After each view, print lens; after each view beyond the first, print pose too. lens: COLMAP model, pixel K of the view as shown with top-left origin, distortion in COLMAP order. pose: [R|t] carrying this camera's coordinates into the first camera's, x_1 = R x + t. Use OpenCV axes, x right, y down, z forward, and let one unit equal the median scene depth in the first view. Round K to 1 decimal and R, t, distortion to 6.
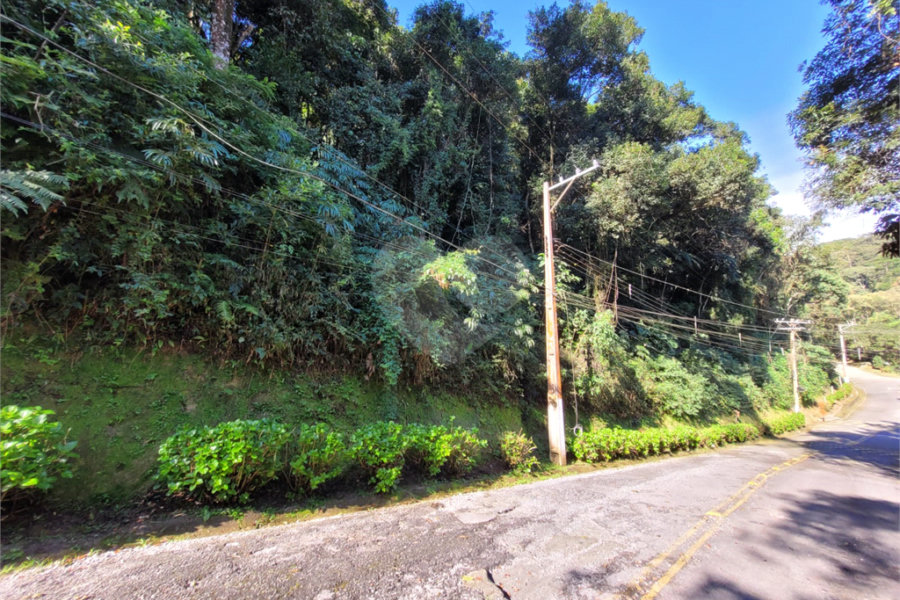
lens RADIAL K [[348.5, 0, 449.6], [0, 348.5, 284.2], [0, 0, 1]] dist [0.000415, -0.000071]
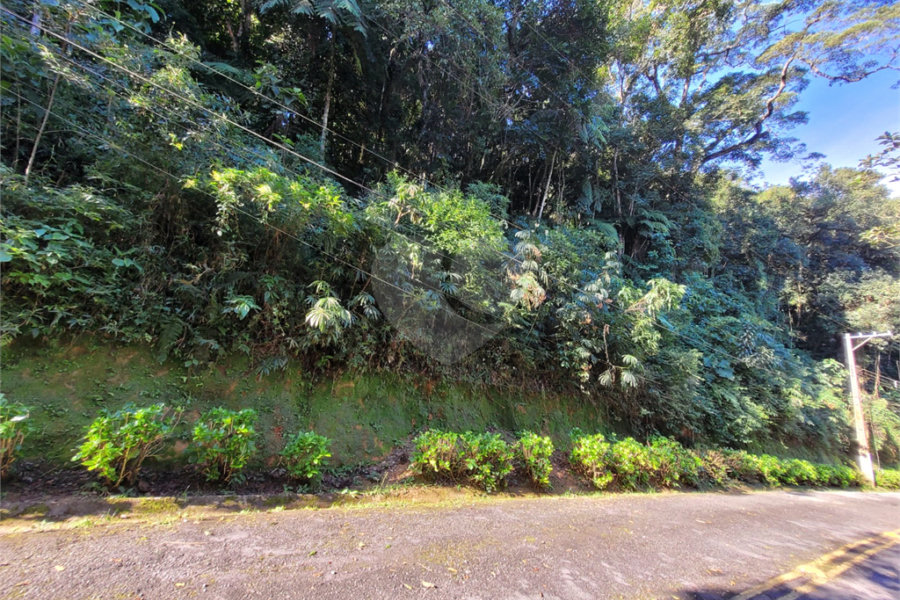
lens RADIAL K [[348.5, 0, 449.6], [0, 348.5, 284.2], [0, 0, 1]] dist [0.000415, -0.000071]
pose [[0.962182, -0.013140, -0.272089, -0.784662], [0.015233, 0.999868, 0.005581, -0.375268], [0.271980, -0.009515, 0.962256, -0.851079]]
